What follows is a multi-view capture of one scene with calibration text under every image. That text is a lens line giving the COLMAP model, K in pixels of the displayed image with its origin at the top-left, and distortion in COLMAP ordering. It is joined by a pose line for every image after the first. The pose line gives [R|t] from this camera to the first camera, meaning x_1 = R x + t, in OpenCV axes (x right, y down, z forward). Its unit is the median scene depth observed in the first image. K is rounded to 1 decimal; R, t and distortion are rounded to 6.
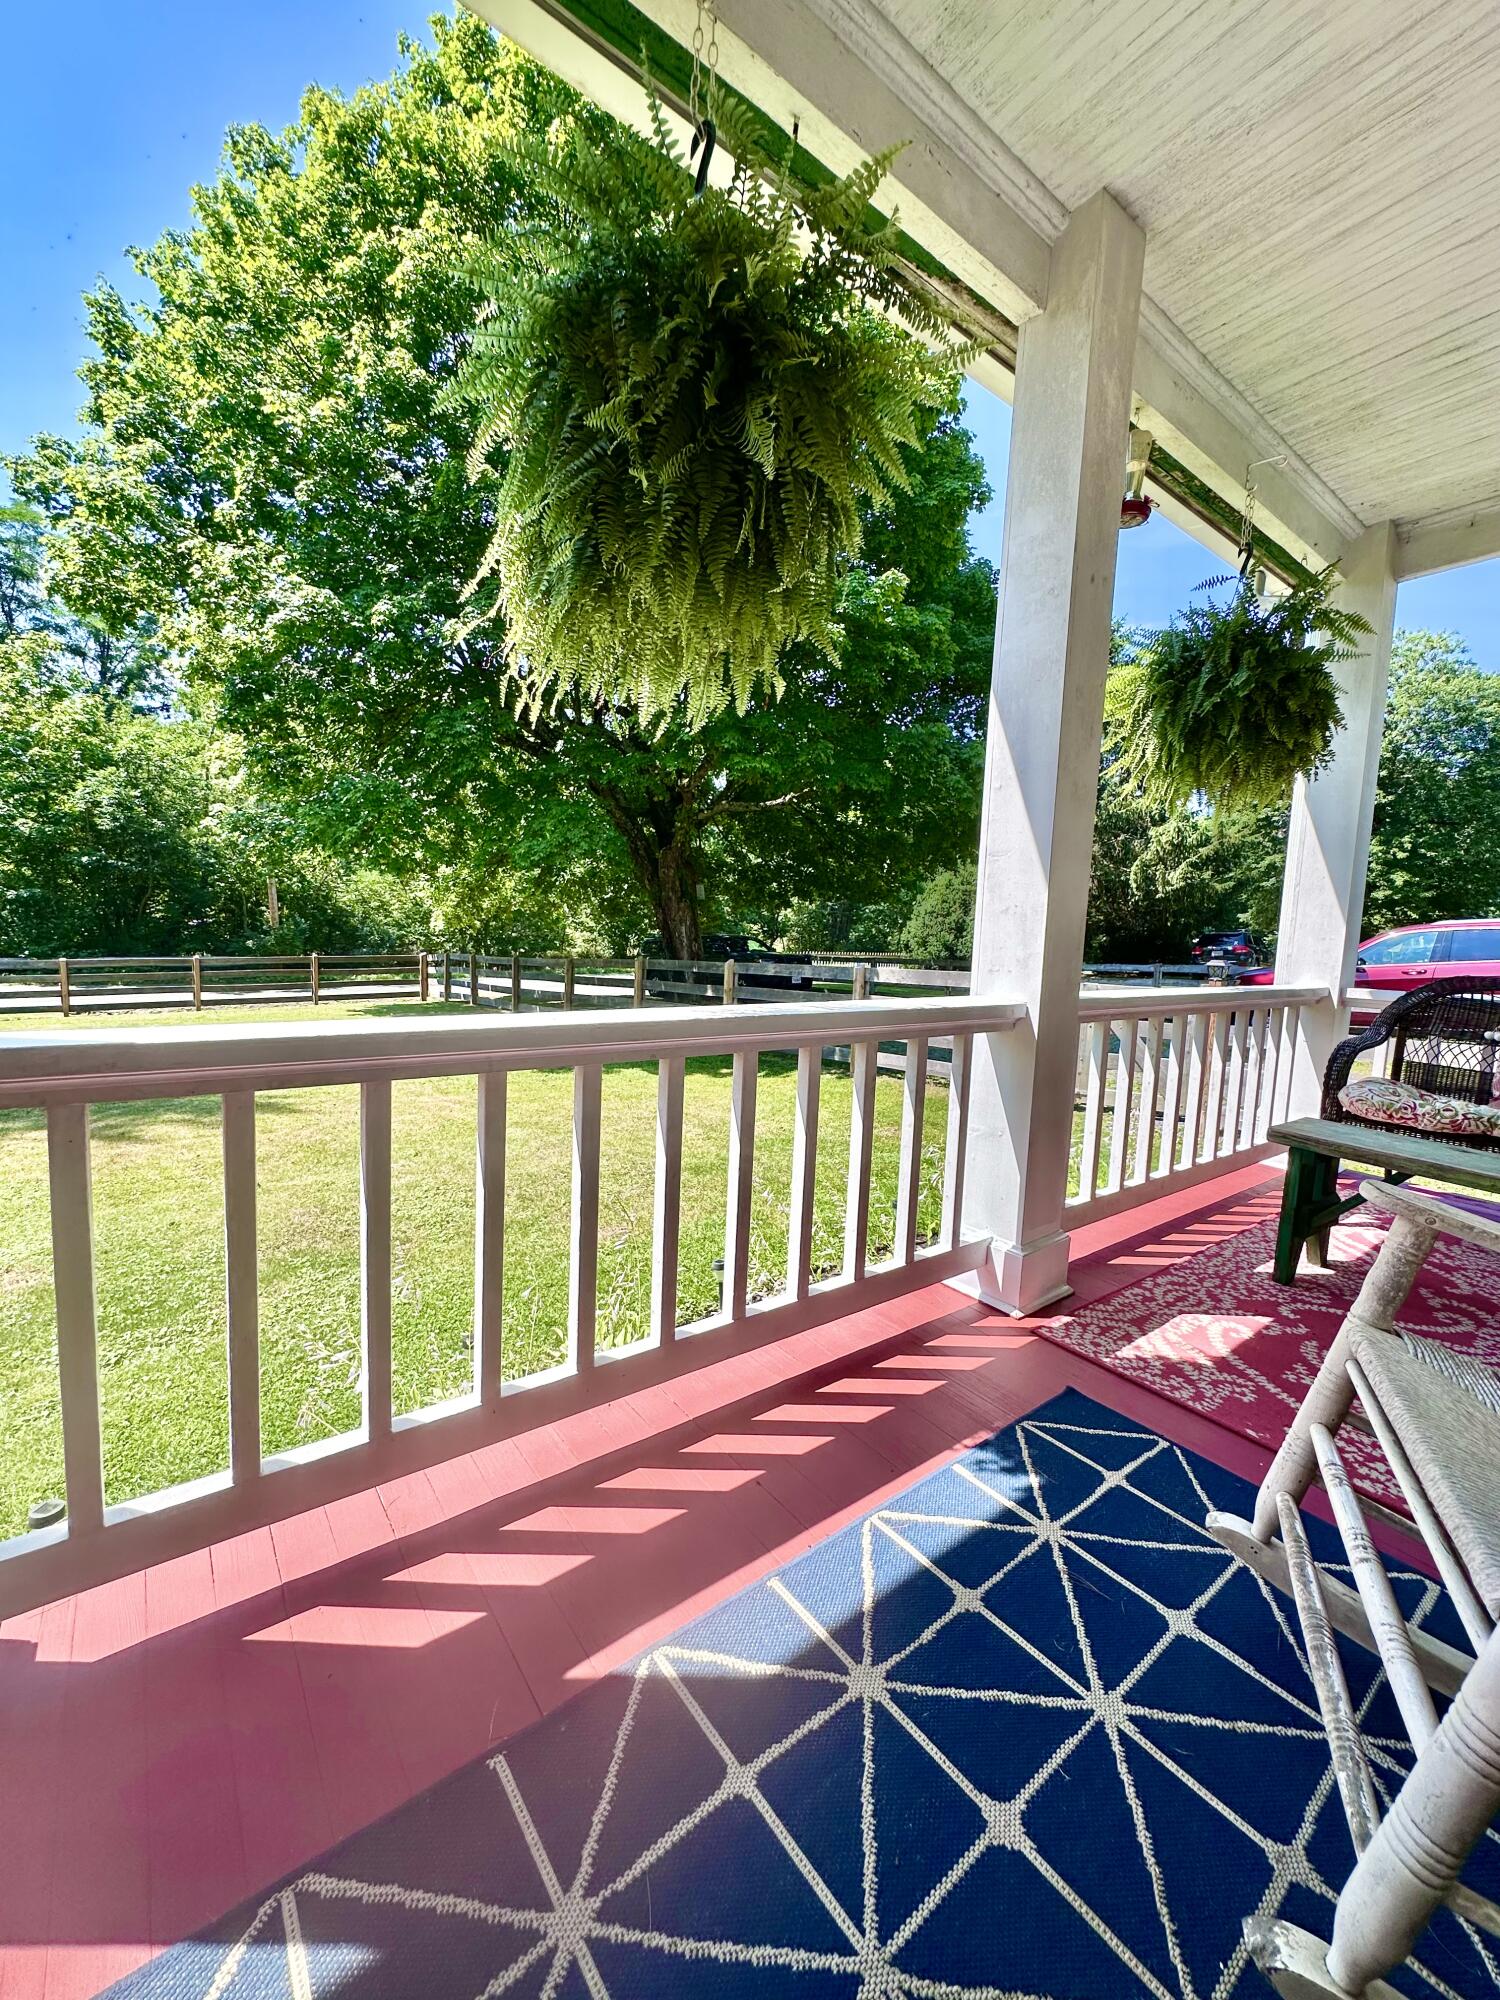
lens RADIAL K [[800.7, 0, 750.0], [0, 800.7, 1000.0], [0, 0, 1]] dist [-0.001394, 0.000170]
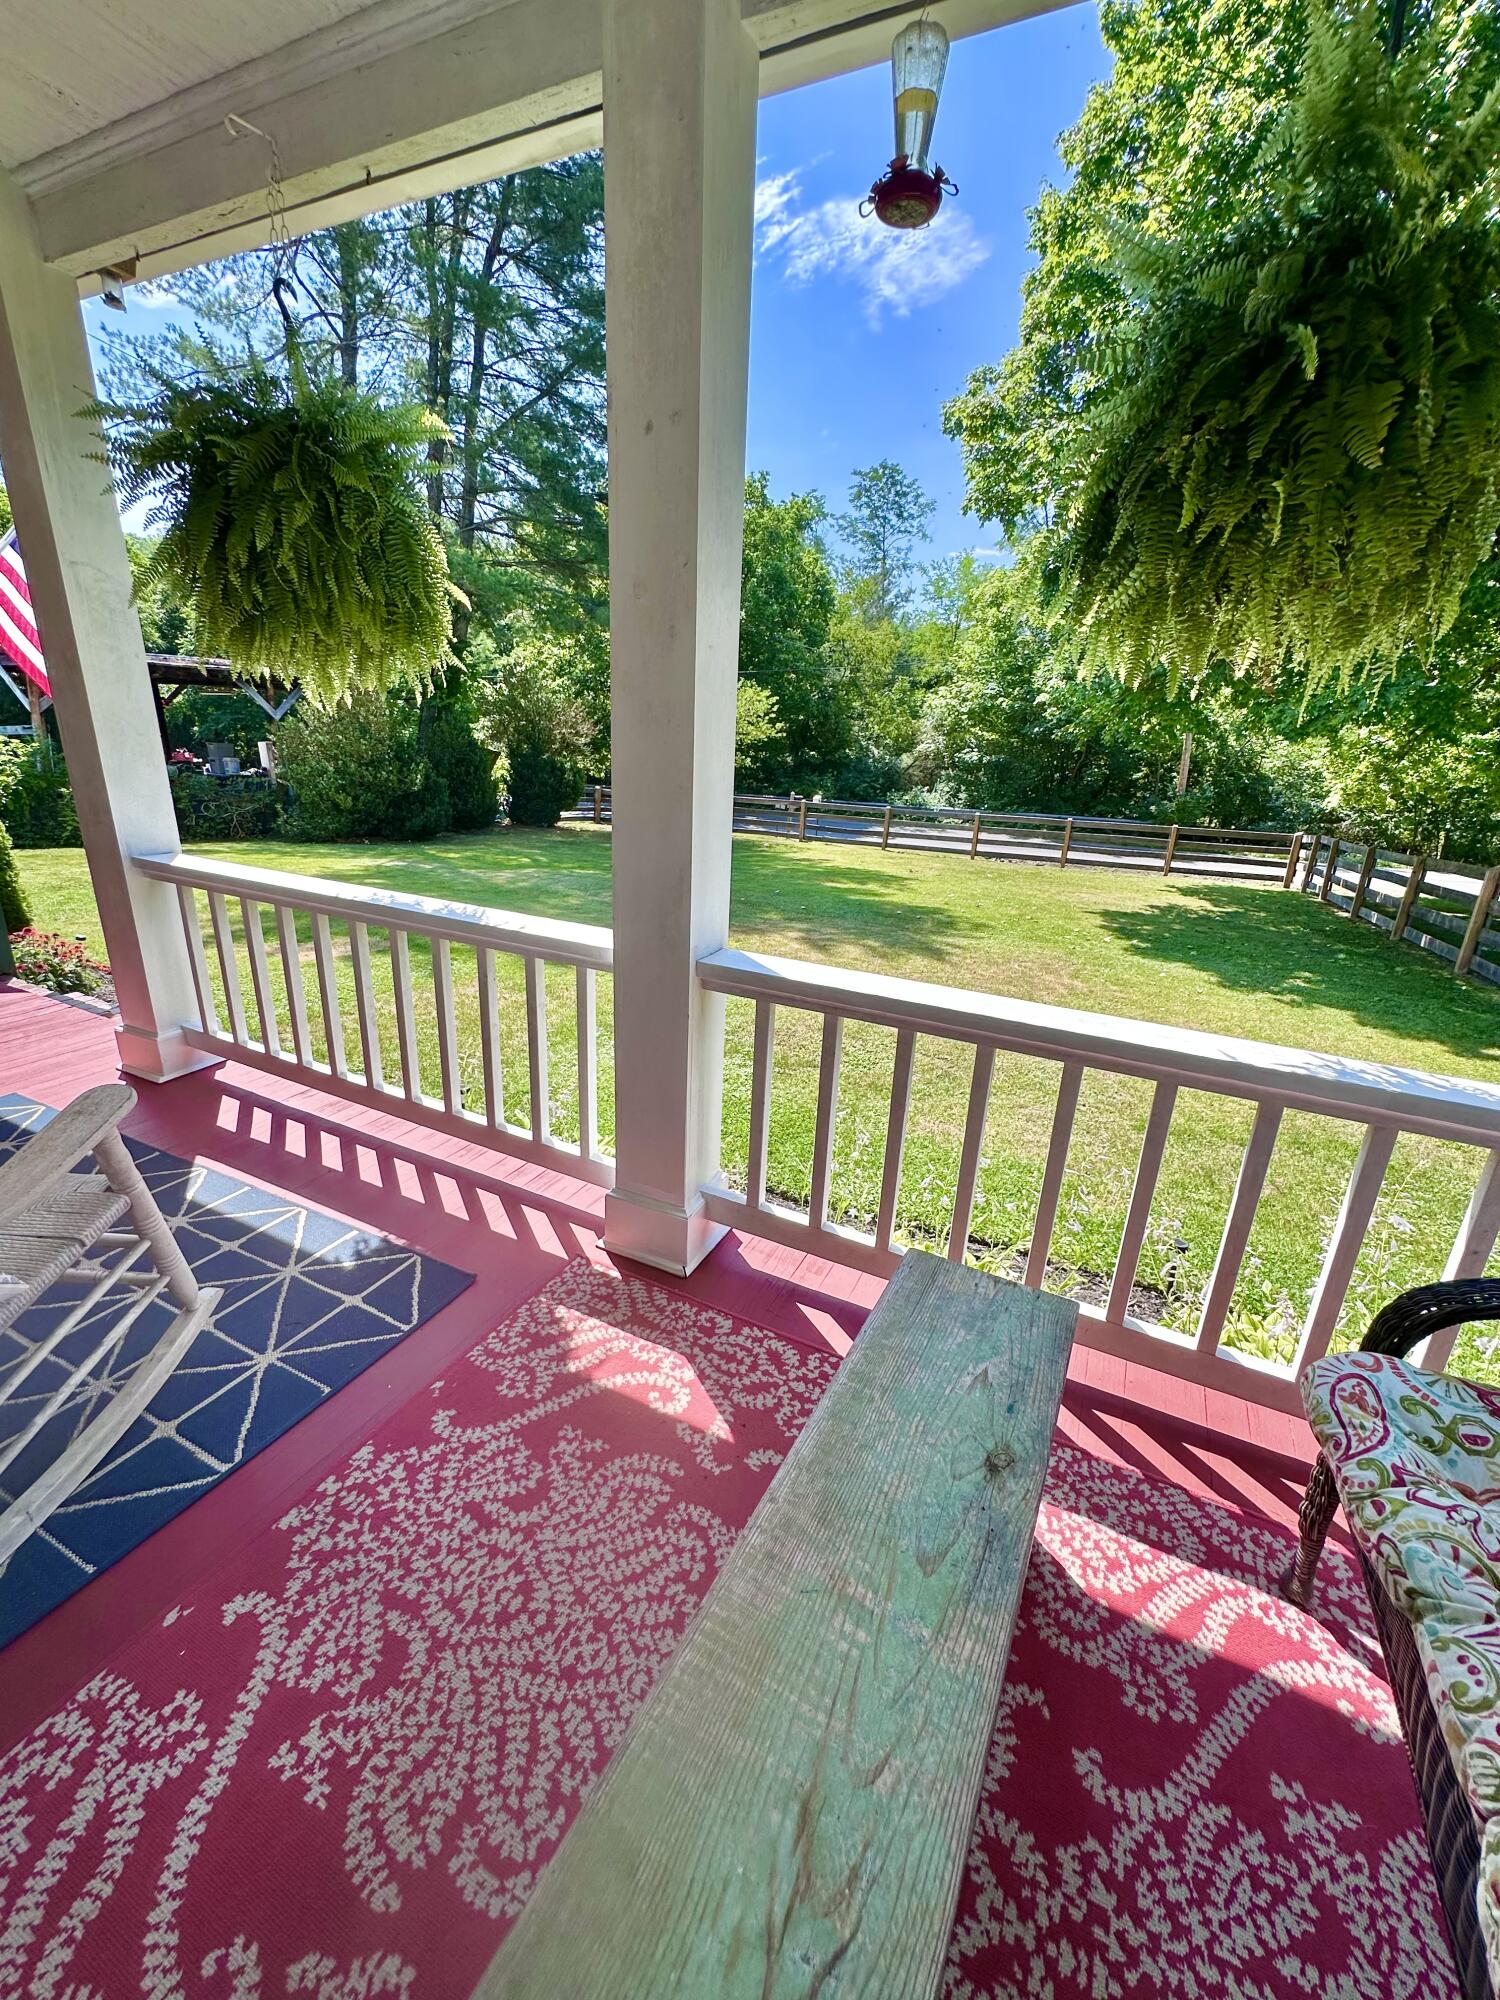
lens RADIAL K [[800.9, 0, 747.7], [0, 800.9, 995.4], [0, 0, 1]] dist [-0.002343, 0.000440]
pose [[0.445983, 0.259312, -0.856654, 0.173325], [-0.118777, 0.965793, 0.230513, -0.025509], [0.887125, -0.001054, 0.461528, 0.097577]]
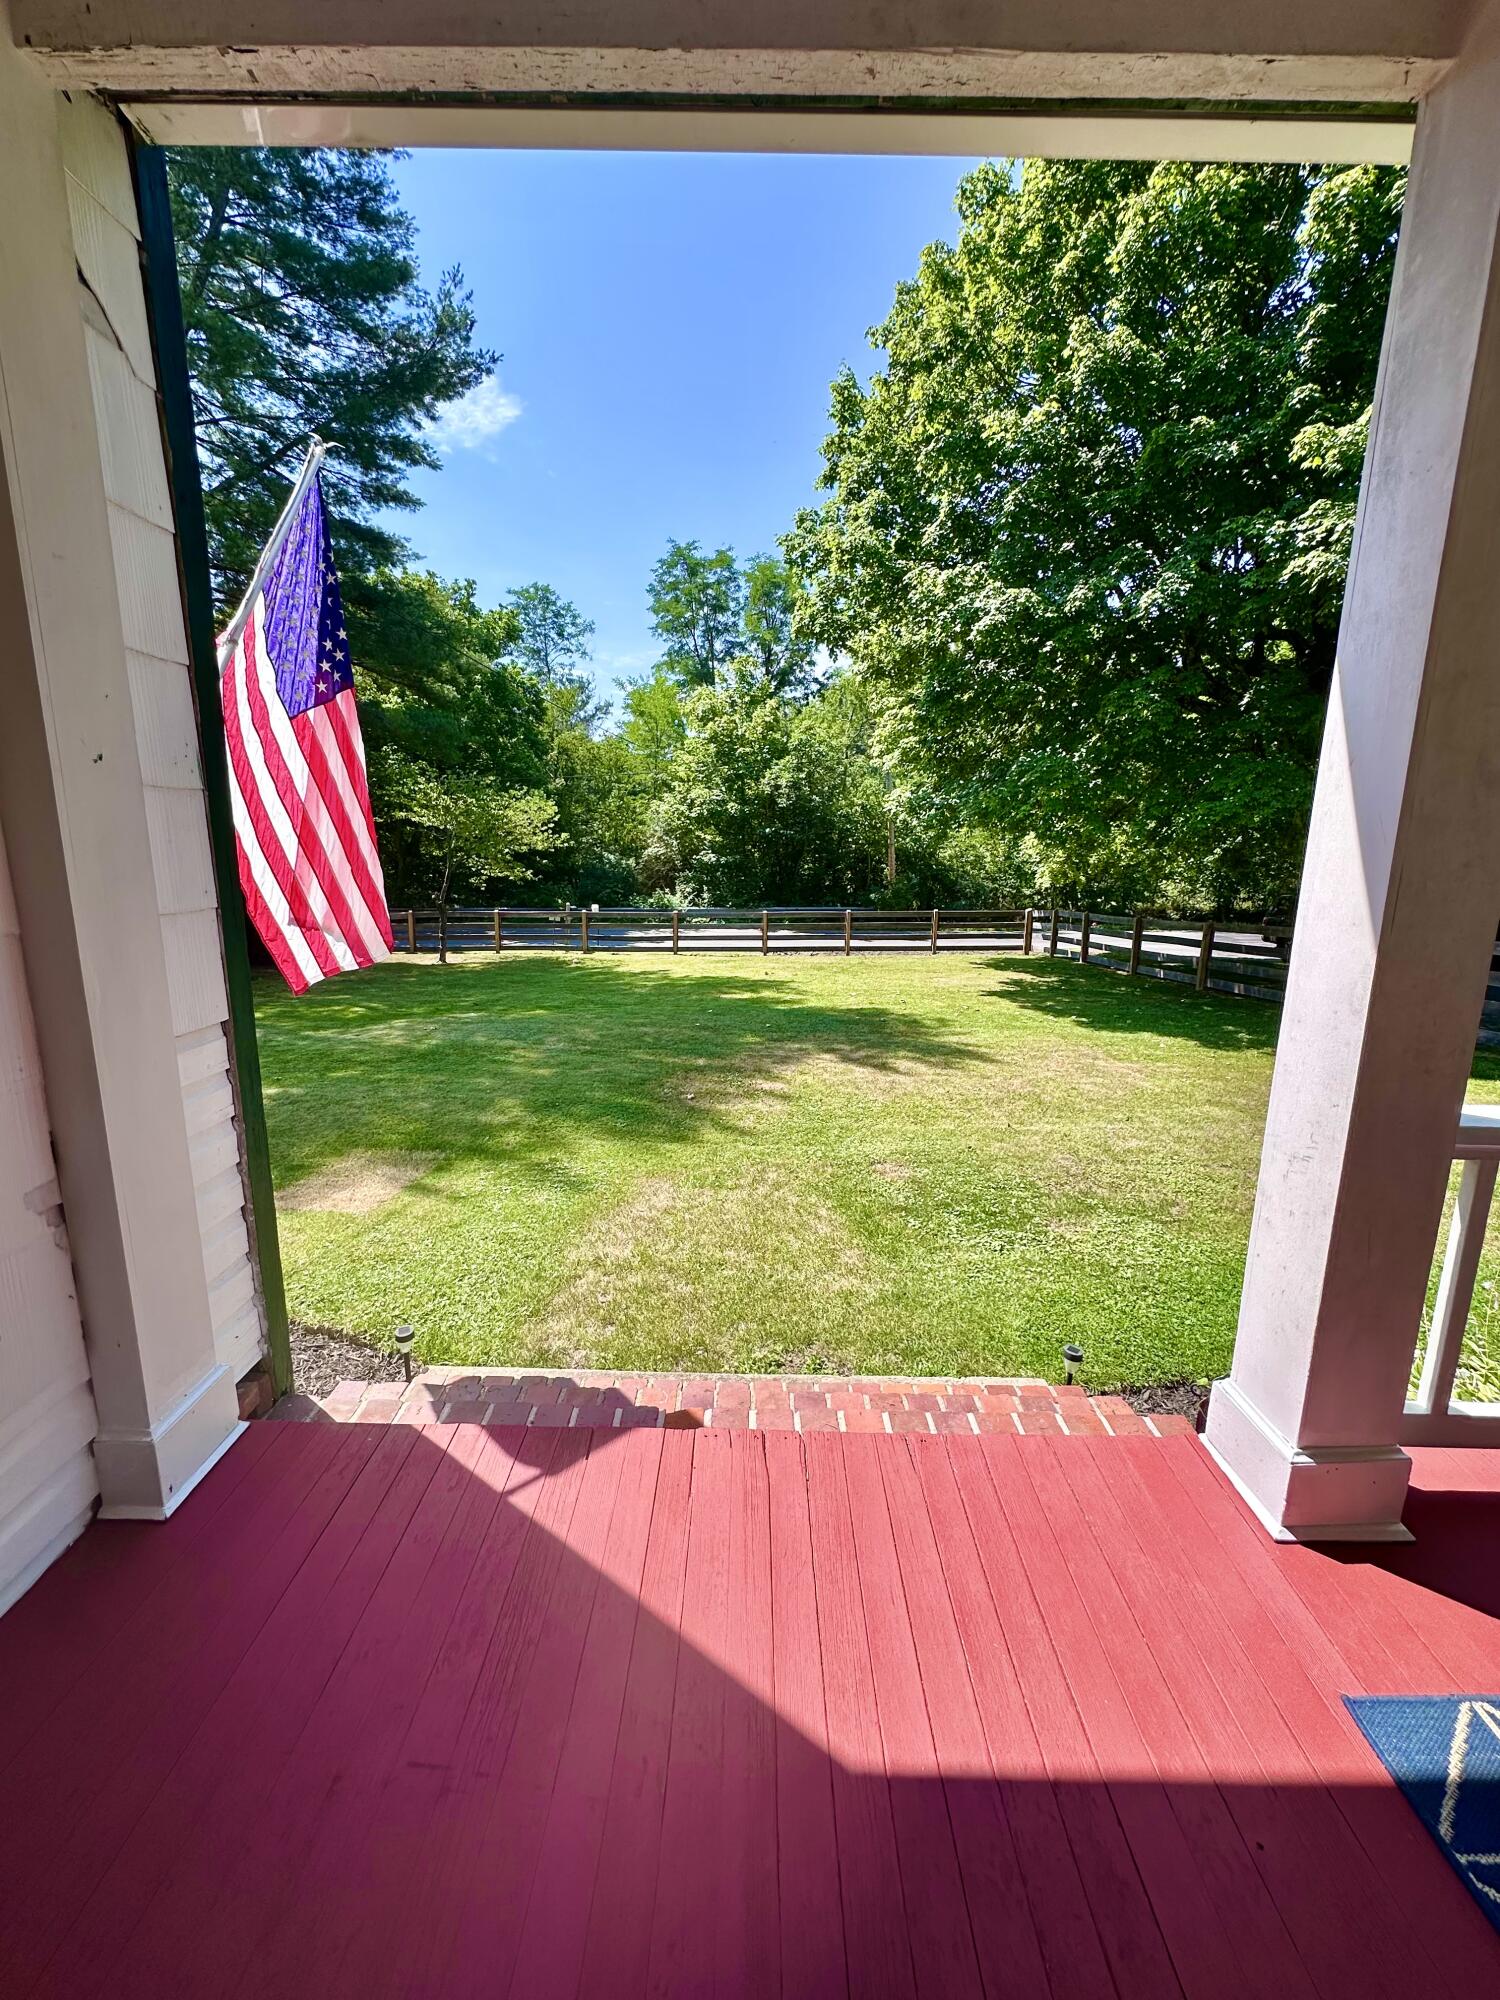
lens RADIAL K [[800.9, 0, 747.7], [0, 800.9, 995.4], [0, 0, 1]] dist [-0.002343, 0.000440]
pose [[0.787342, 0.080828, -0.611195, -0.074556], [-0.042142, 0.996106, 0.077442, -0.017062], [0.615075, -0.035216, 0.787682, -0.076868]]
